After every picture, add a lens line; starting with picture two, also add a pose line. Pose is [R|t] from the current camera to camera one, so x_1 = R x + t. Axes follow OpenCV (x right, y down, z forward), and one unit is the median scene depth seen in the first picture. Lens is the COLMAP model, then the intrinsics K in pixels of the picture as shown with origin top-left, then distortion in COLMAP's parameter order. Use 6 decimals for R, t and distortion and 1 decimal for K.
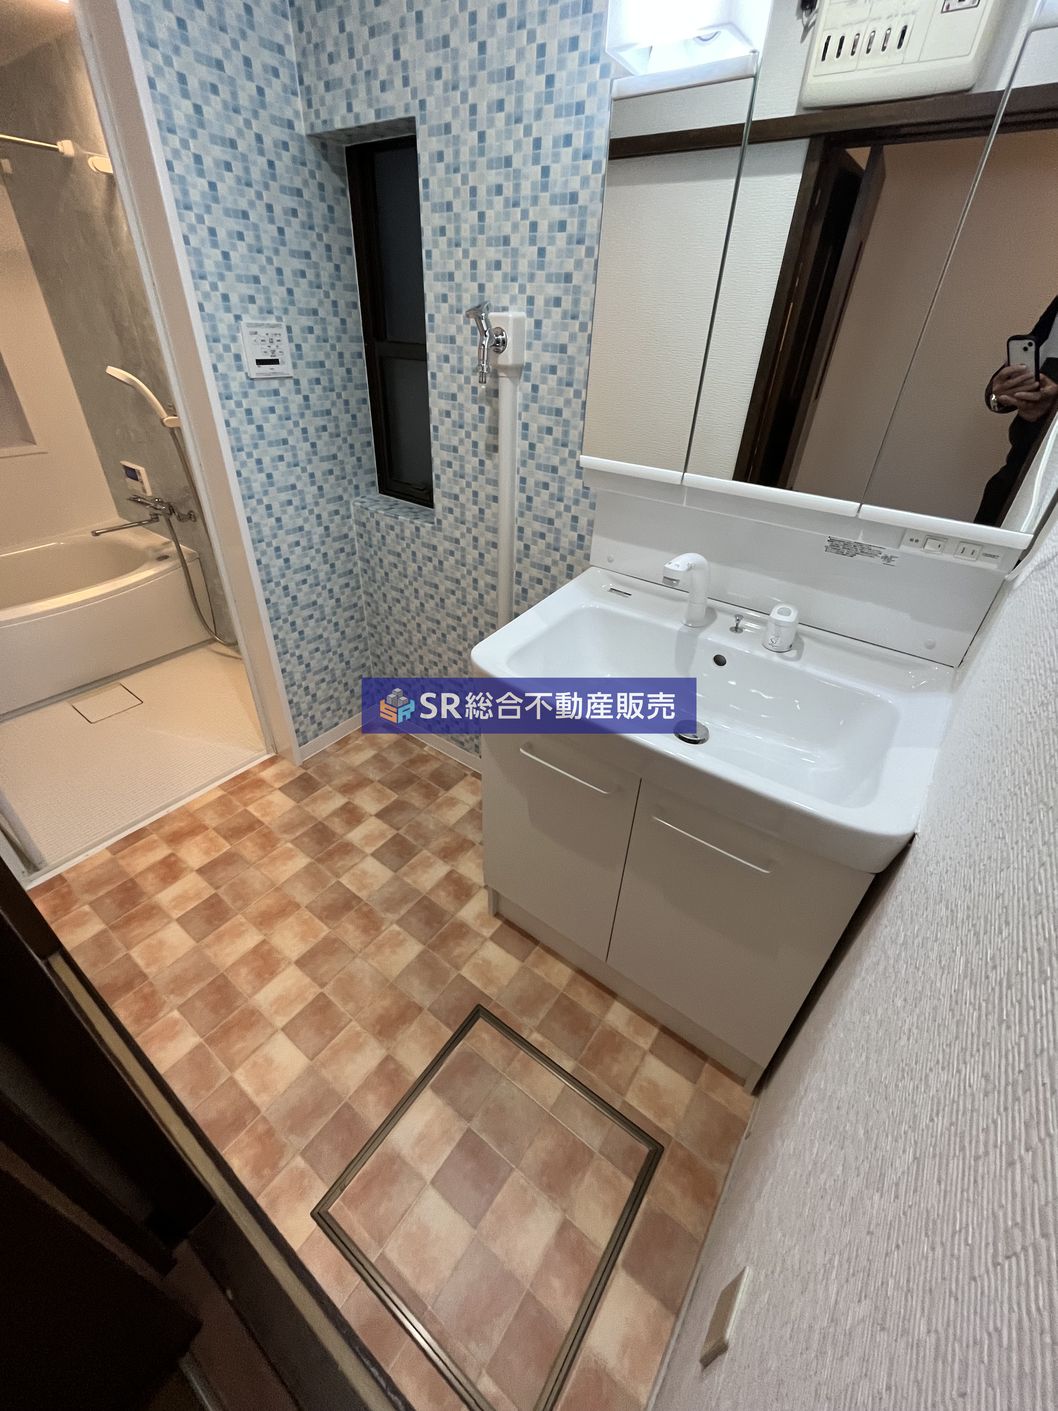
lens RADIAL K [[570.9, 0, 525.8], [0, 570.9, 699.4], [0, 0, 1]] dist [-0.004111, 0.000282]
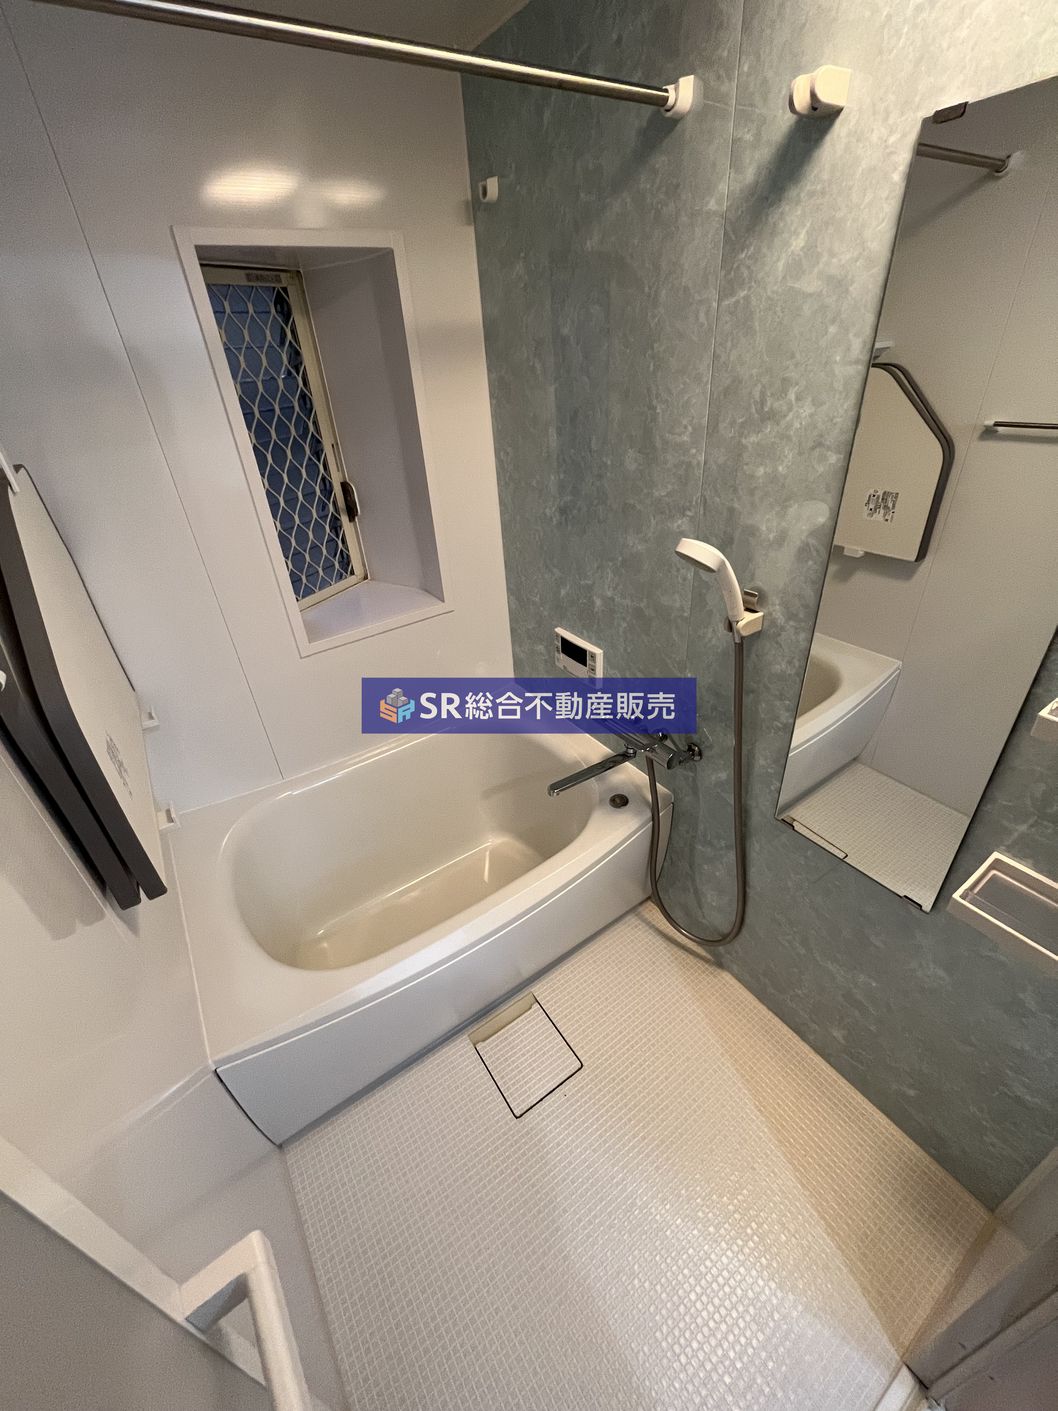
lens RADIAL K [[570.9, 0, 525.8], [0, 570.9, 699.4], [0, 0, 1]] dist [-0.004111, 0.000282]
pose [[0.932766, 0.085854, -0.350109, -0.553107], [-0.100480, 0.994655, -0.023789, -0.347234], [0.346195, 0.057368, 0.936407, 0.418351]]
